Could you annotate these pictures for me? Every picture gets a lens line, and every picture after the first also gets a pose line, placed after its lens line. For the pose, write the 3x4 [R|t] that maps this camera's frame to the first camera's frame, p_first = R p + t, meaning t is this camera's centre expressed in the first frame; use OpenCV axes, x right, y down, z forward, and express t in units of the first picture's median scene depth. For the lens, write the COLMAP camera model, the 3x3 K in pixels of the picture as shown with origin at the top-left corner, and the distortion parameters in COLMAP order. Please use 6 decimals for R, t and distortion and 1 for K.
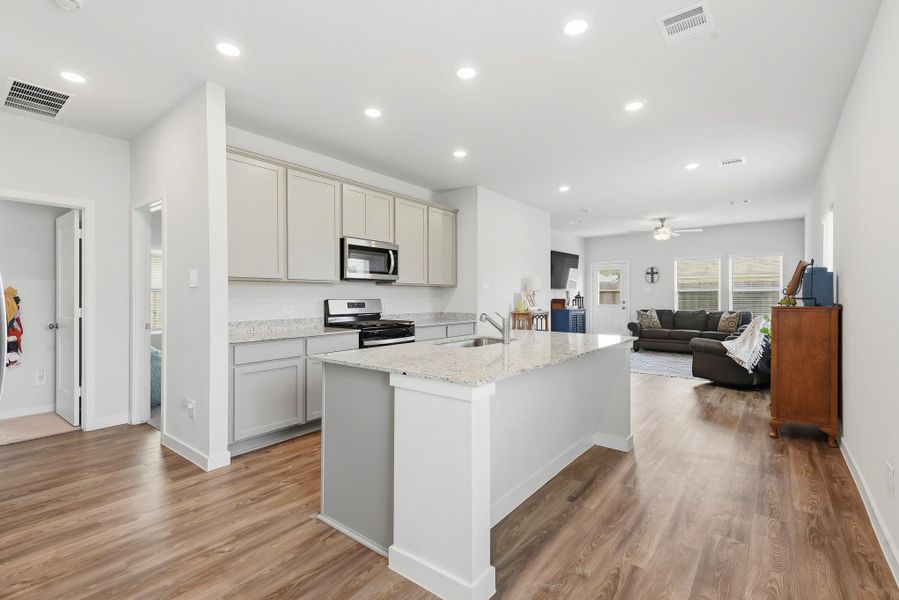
lens RADIAL K [[411.0, 0, 448.5], [0, 411.0, 294.0], [0, 0, 1]] dist [0.014452, -0.000401]
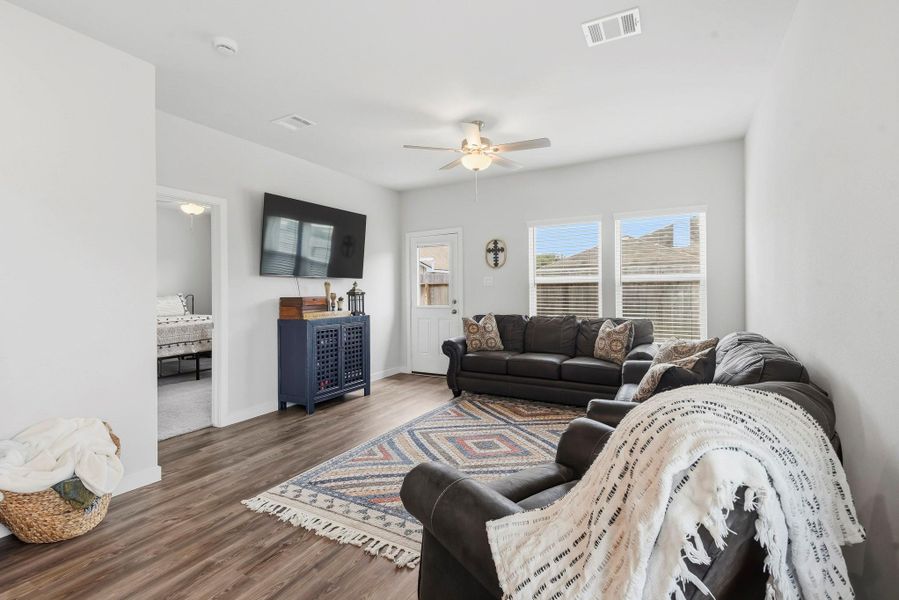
lens RADIAL K [[411.0, 0, 448.5], [0, 411.0, 294.0], [0, 0, 1]] dist [0.014452, -0.000401]
pose [[0.987810, -0.005032, 0.155584, 0.363178], [0.003434, 0.999939, 0.010539, 0.003548], [-0.155628, -0.009876, 0.987766, 0.481096]]
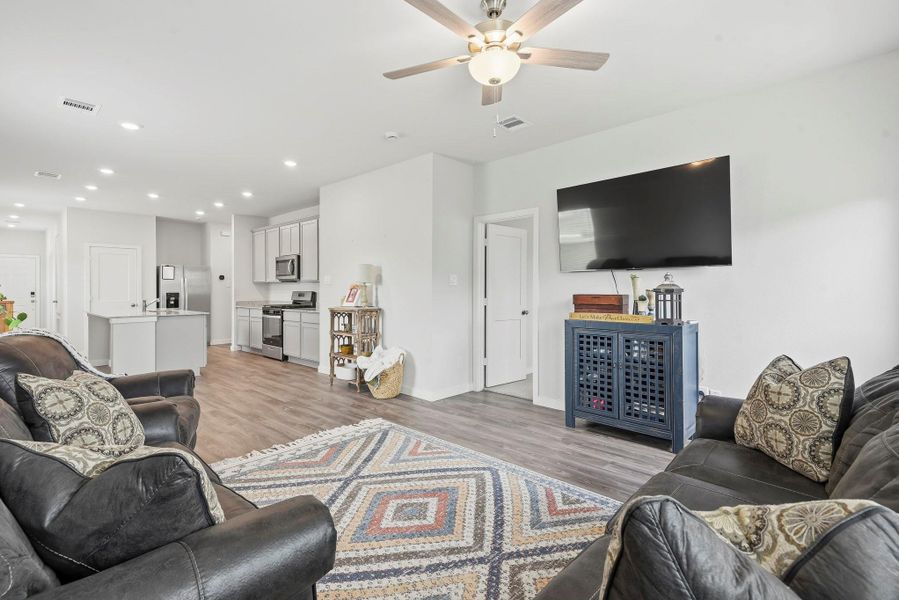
lens RADIAL K [[411.0, 0, 448.5], [0, 411.0, 294.0], [0, 0, 1]] dist [0.014452, -0.000401]
pose [[-0.077240, 0.010747, -0.996955, 0.697409], [0.004274, 0.999936, 0.010448, 0.006479], [0.997003, -0.003454, -0.077281, 0.874216]]
